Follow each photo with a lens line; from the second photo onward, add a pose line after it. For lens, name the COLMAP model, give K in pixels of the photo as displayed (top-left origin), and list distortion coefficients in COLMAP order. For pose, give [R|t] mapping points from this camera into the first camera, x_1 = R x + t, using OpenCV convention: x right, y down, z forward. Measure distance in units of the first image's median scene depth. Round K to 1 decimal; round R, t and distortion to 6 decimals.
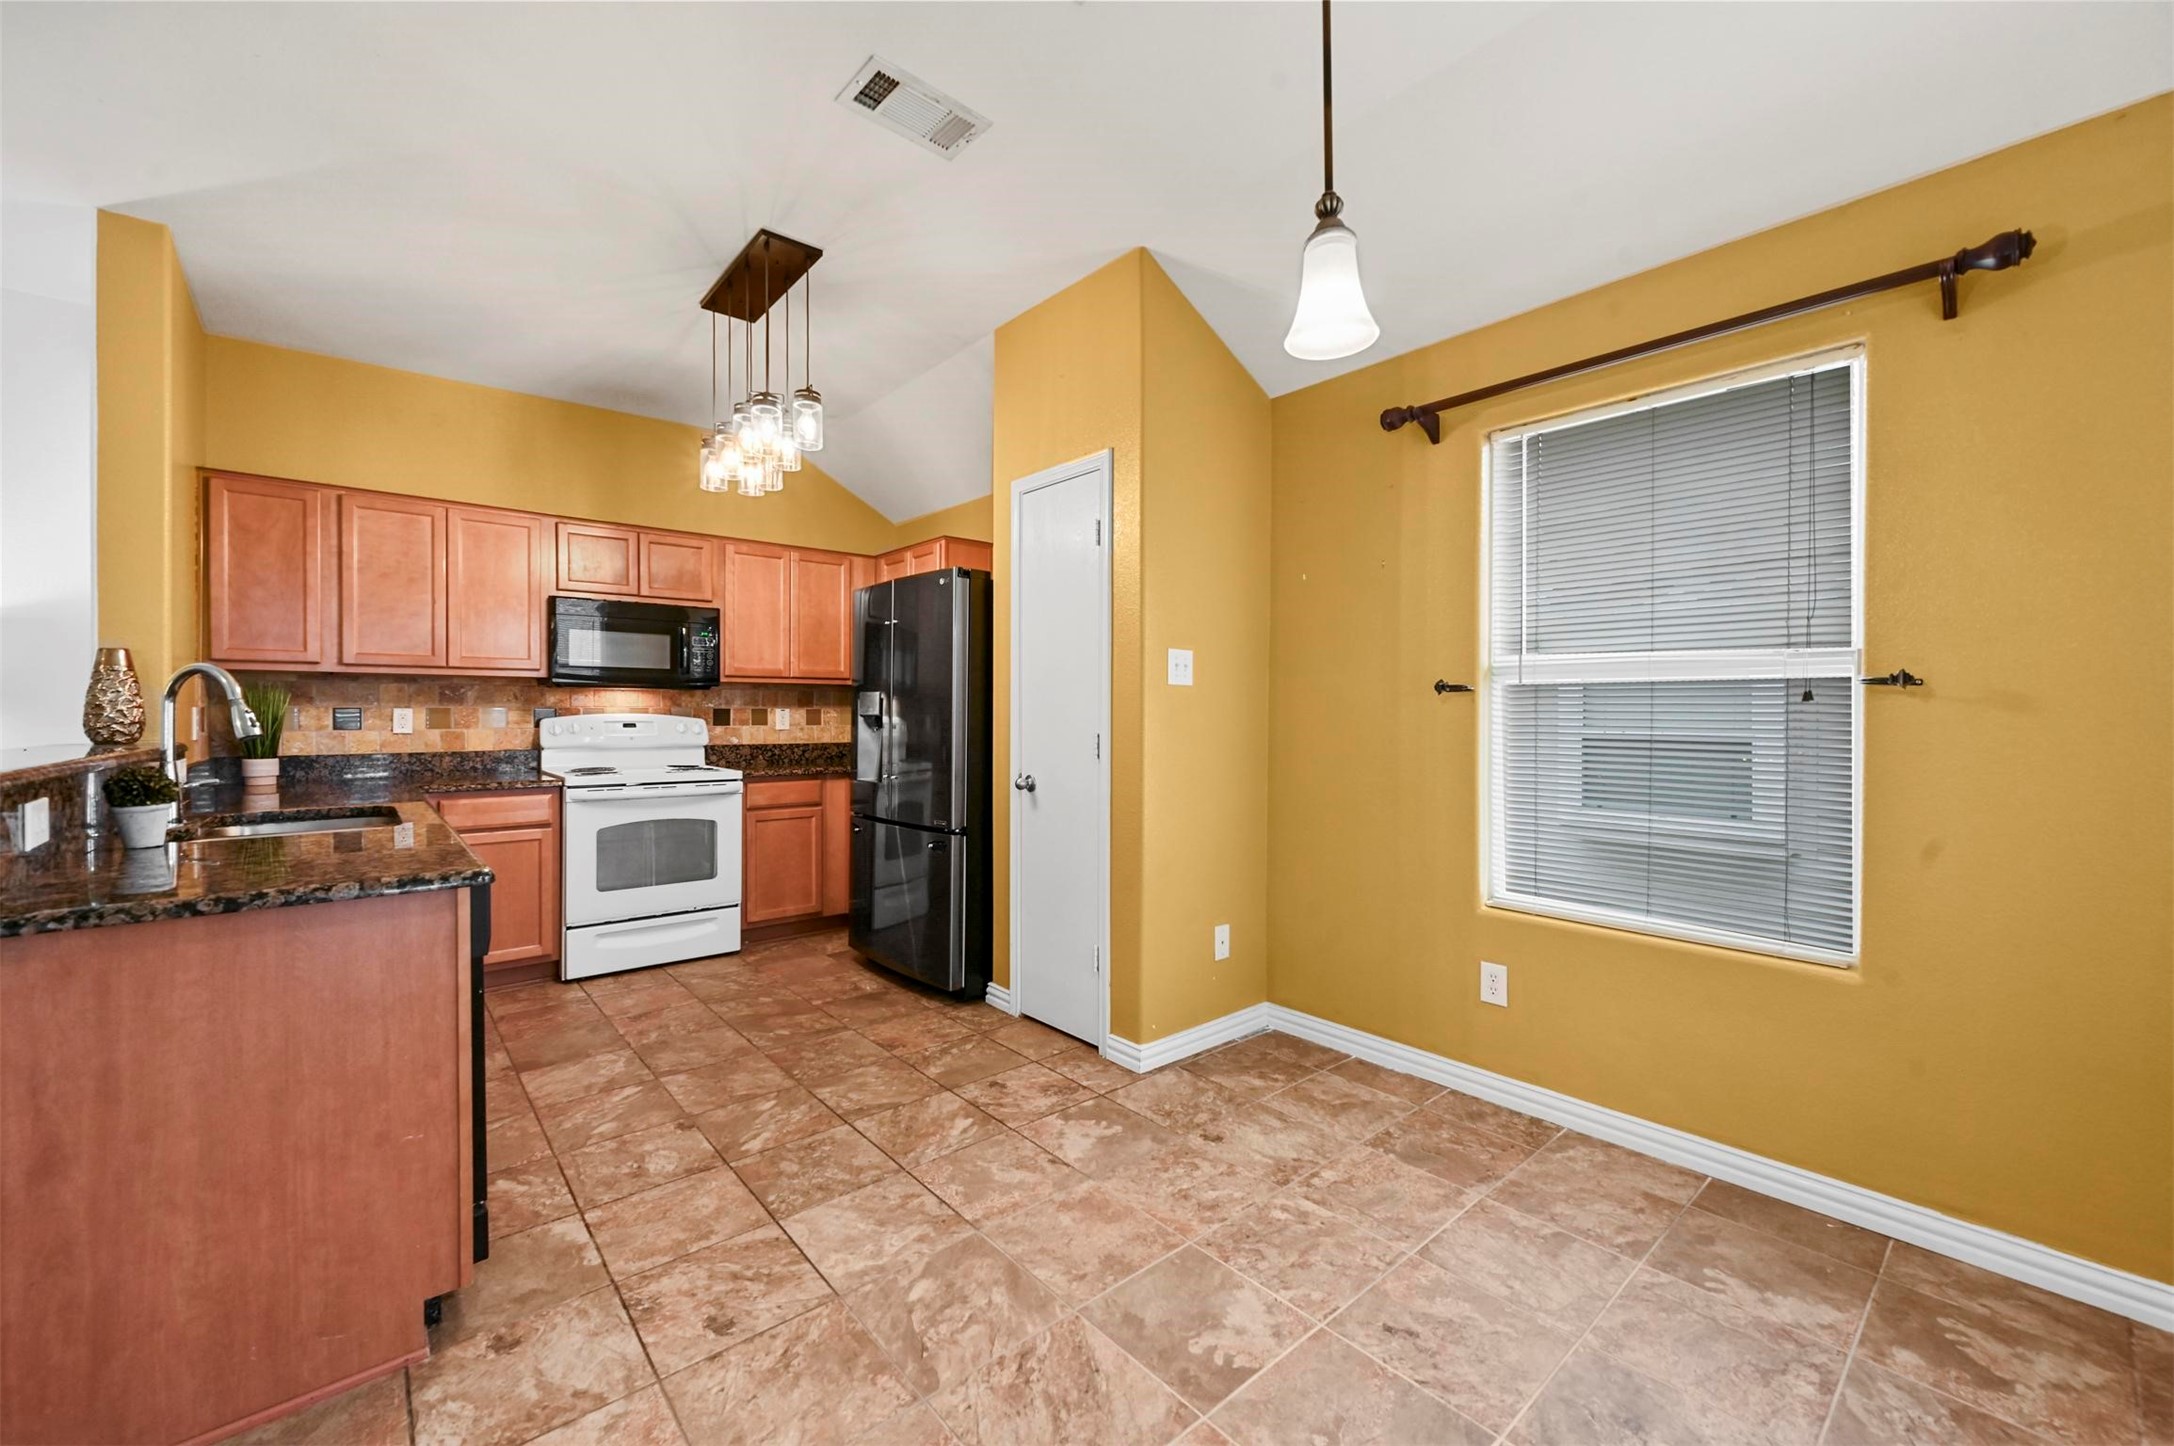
lens RADIAL K [[856.1, 0, 1081.4], [0, 856.1, 718.9], [0, 0, 1]] dist [-0.001014, 0.000356]
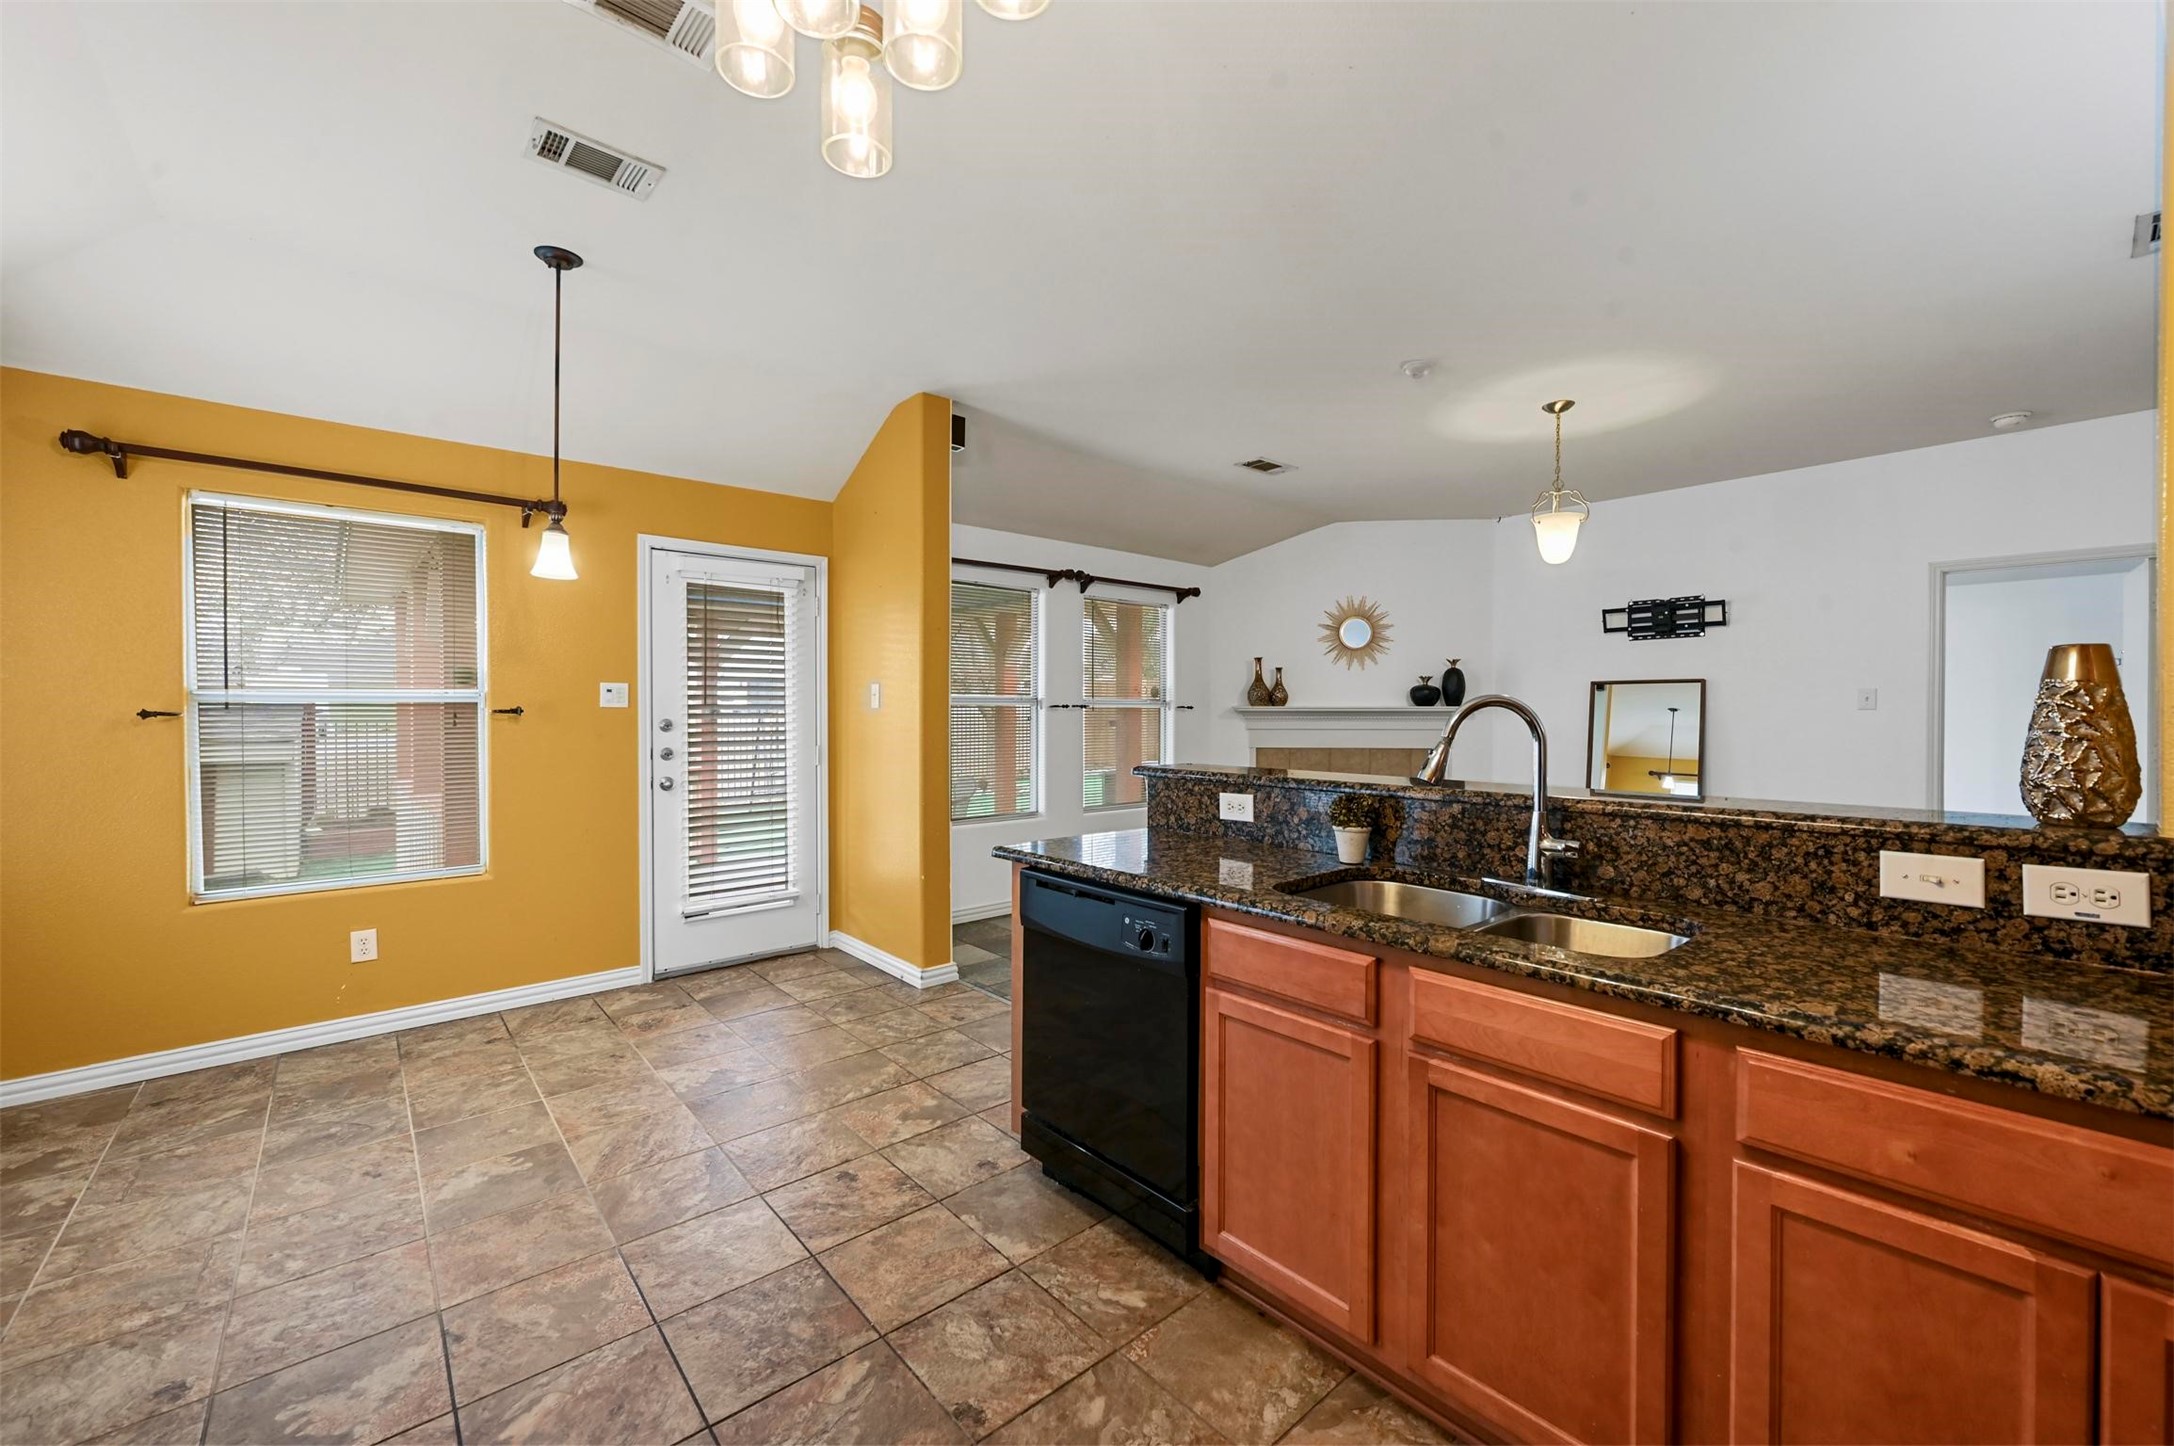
lens RADIAL K [[856.1, 0, 1081.4], [0, 856.1, 718.9], [0, 0, 1]] dist [-0.001014, 0.000356]
pose [[-0.999994, -0.000548, -0.003408, -0.379994], [-0.000595, 0.999904, 0.013861, -0.032428], [0.003400, 0.013863, -0.999898, 1.135004]]
